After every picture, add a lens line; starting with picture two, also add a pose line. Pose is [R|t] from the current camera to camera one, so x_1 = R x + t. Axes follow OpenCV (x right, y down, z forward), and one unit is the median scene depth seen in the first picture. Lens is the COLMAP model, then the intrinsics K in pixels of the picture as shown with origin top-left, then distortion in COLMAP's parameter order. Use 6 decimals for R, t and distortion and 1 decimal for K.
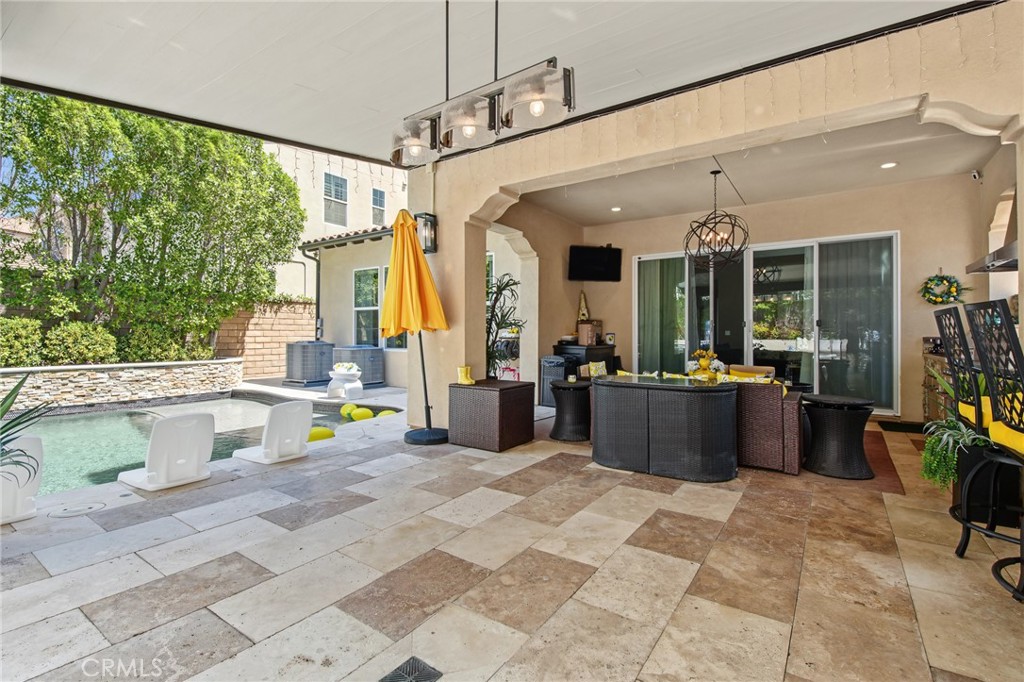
lens RADIAL K [[467.6, 0, 514.2], [0, 467.6, 336.9], [0, 0, 1]] dist [-0.002453, -0.000132]
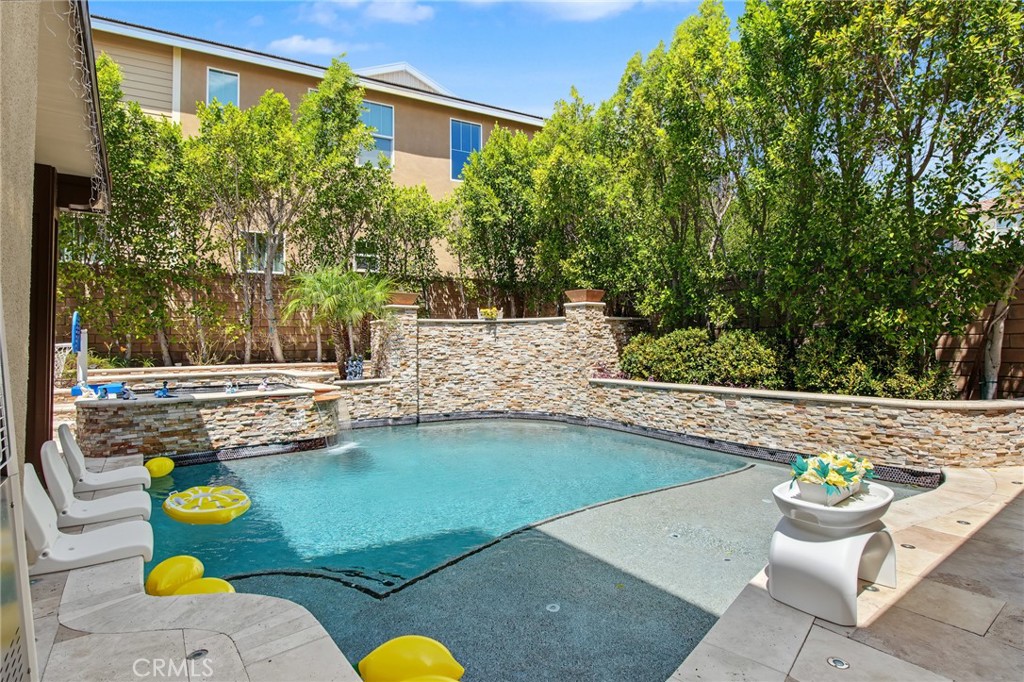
lens RADIAL K [[467.6, 0, 509.6], [0, 467.6, 342.4], [0, 0, 1]] dist [-0.002453, -0.000132]
pose [[-0.322200, -0.010512, -0.946613, -0.082371], [0.006923, 0.999885, -0.013460, -0.003944], [0.946646, -0.010890, -0.322091, 0.897045]]
